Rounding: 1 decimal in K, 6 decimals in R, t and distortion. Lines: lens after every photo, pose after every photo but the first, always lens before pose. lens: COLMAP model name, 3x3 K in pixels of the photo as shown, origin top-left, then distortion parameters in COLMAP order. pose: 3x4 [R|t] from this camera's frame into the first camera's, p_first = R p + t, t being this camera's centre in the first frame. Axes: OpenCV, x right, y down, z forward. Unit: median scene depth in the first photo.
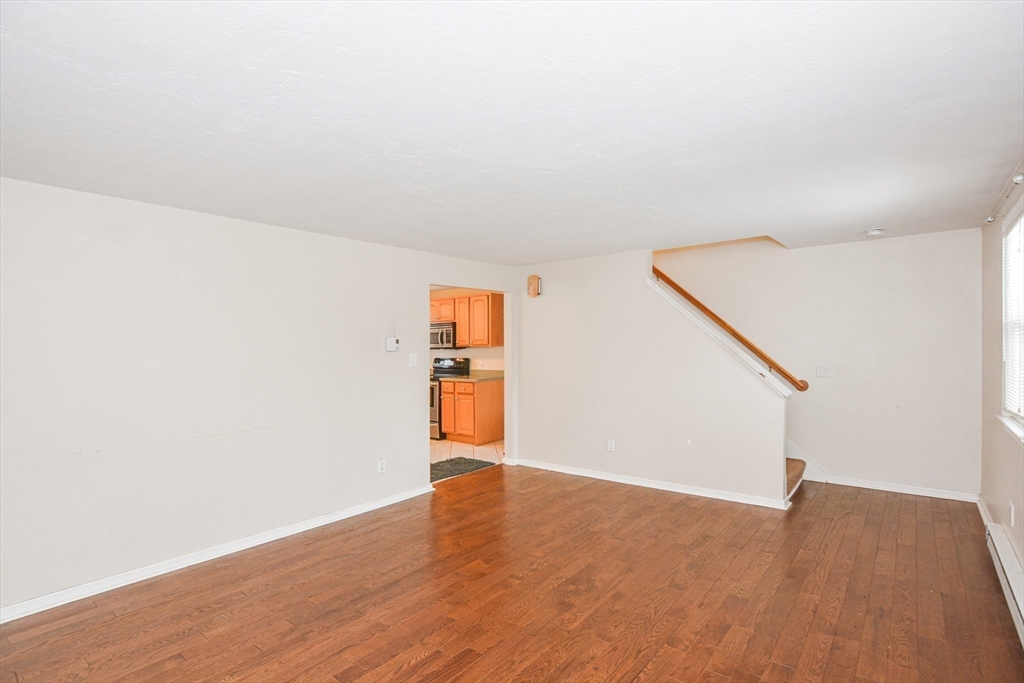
lens RADIAL K [[489.6, 0, 511.5], [0, 489.6, 362.7], [0, 0, 1]] dist [-0.029502, 0.000164]
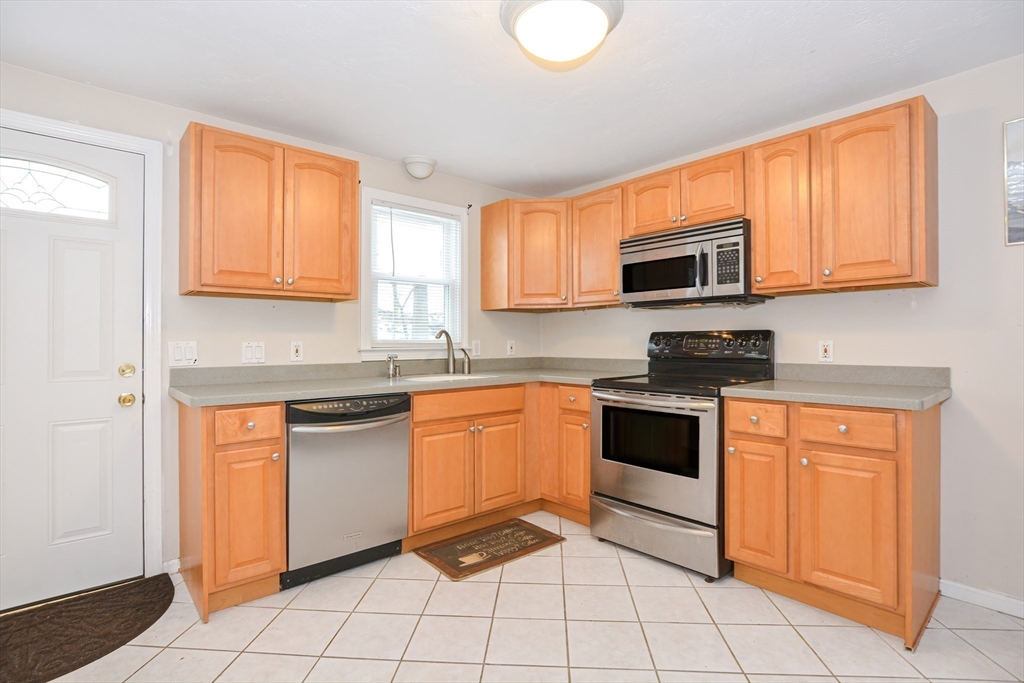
lens RADIAL K [[497.0, 0, 512.0], [0, 497.0, 341.5], [0, 0, 1]] dist [-0.020703, 0.001517]
pose [[0.986850, 0.012498, -0.161153, -0.288346], [-0.017181, 0.999469, -0.027696, 0.016521], [0.160721, 0.030101, 0.986541, 0.837388]]
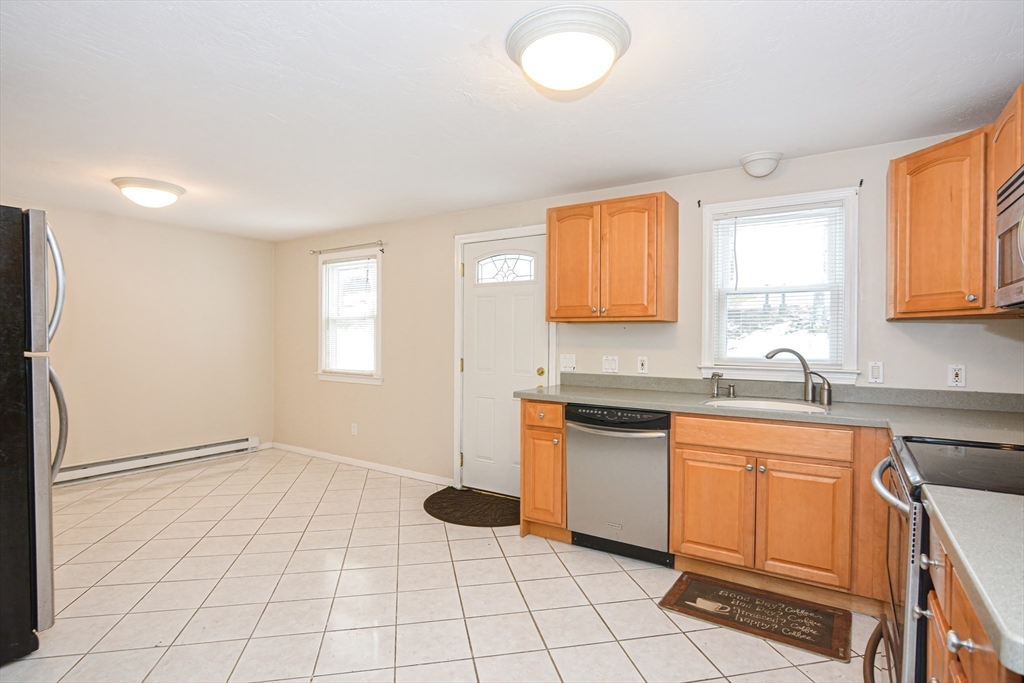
lens RADIAL K [[514.1, 0, 528.7], [0, 514.1, 348.9], [0, 0, 1]] dist [0.002426, 0.000739]
pose [[0.143124, 0.035619, -0.989064, -0.002143], [-0.041476, 0.998690, 0.029964, -0.015053], [0.988835, 0.036734, 0.144414, 1.068720]]
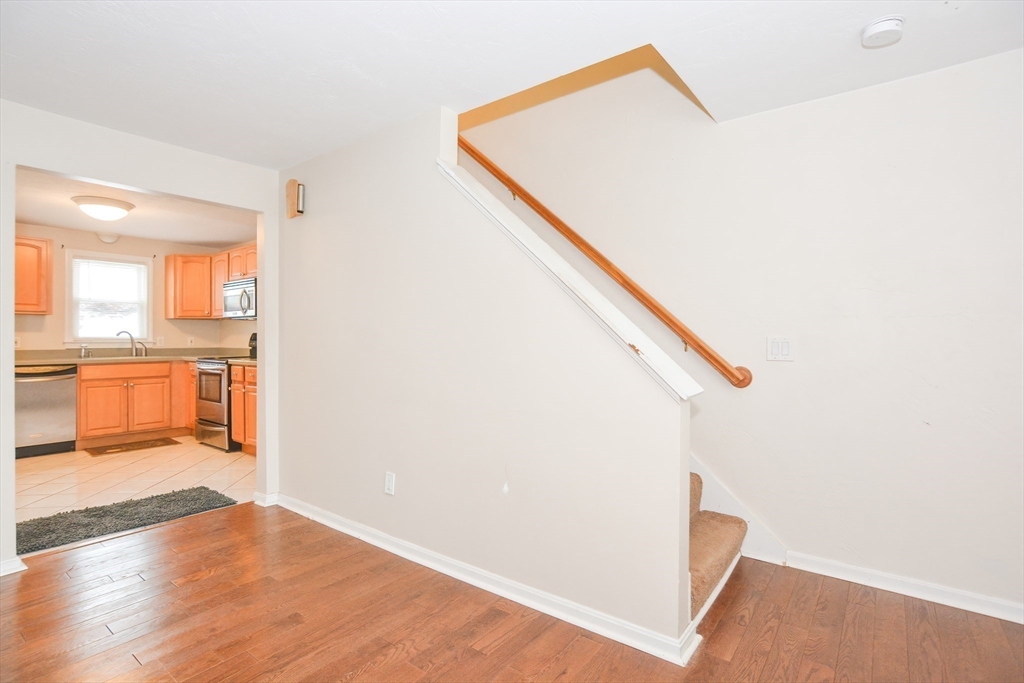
lens RADIAL K [[497.0, 0, 512.0], [0, 497.0, 341.5], [0, 0, 1]] dist [-0.020703, 0.001517]
pose [[0.999120, 0.018010, 0.037881, 0.271817], [-0.017044, 0.999525, -0.025673, 0.021805], [-0.038325, 0.025004, 0.998952, 0.387798]]
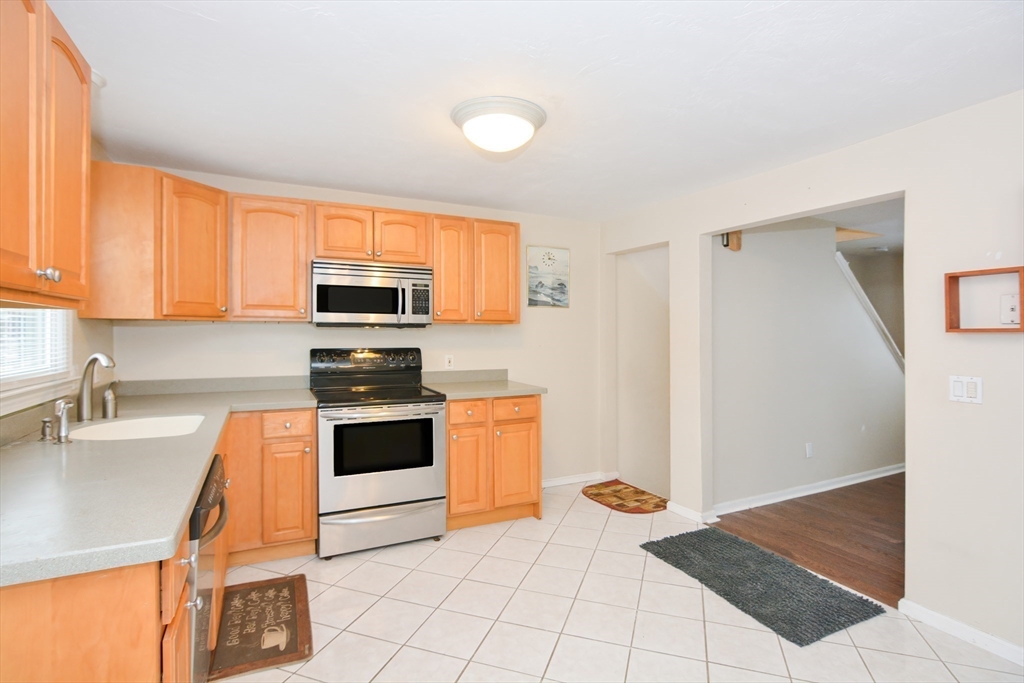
lens RADIAL K [[496.6, 0, 509.6], [0, 496.6, 333.8], [0, 0, 1]] dist [-0.020231, 0.000933]
pose [[0.415515, 0.017336, 0.909421, -0.659444], [0.015260, 0.999545, -0.026027, -0.011606], [-0.909458, 0.024692, 0.415061, 0.967667]]
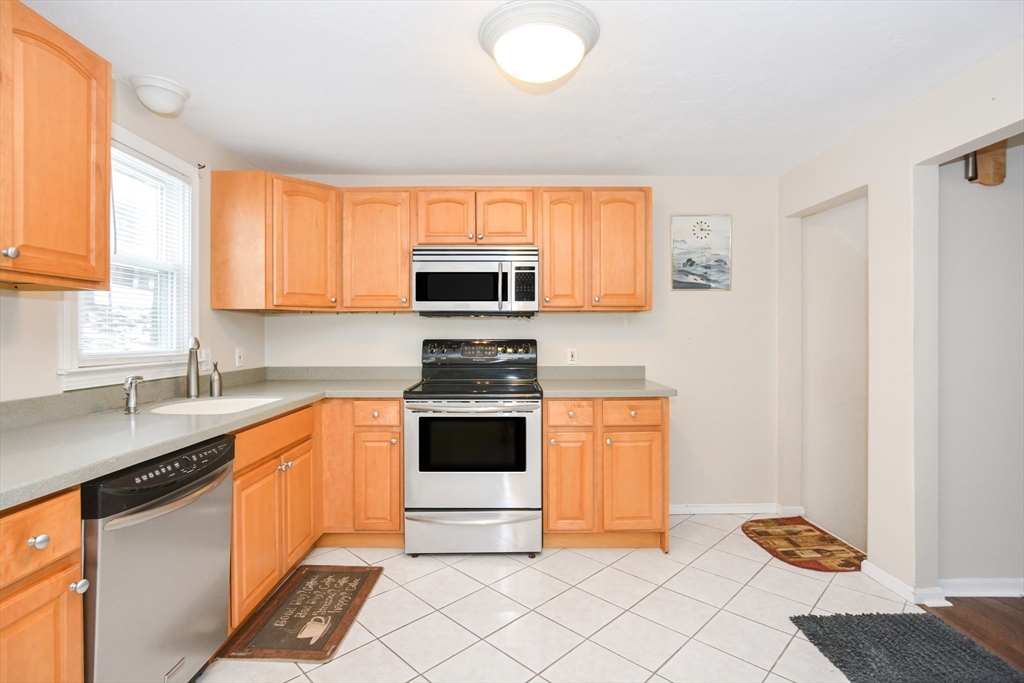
lens RADIAL K [[497.0, 0, 512.0], [0, 497.0, 341.5], [0, 0, 1]] dist [-0.020703, 0.001517]
pose [[0.767395, 0.008469, 0.641118, -0.515767], [0.006517, 0.999758, -0.021008, 0.002466], [-0.641141, 0.020300, 0.767155, 0.913643]]
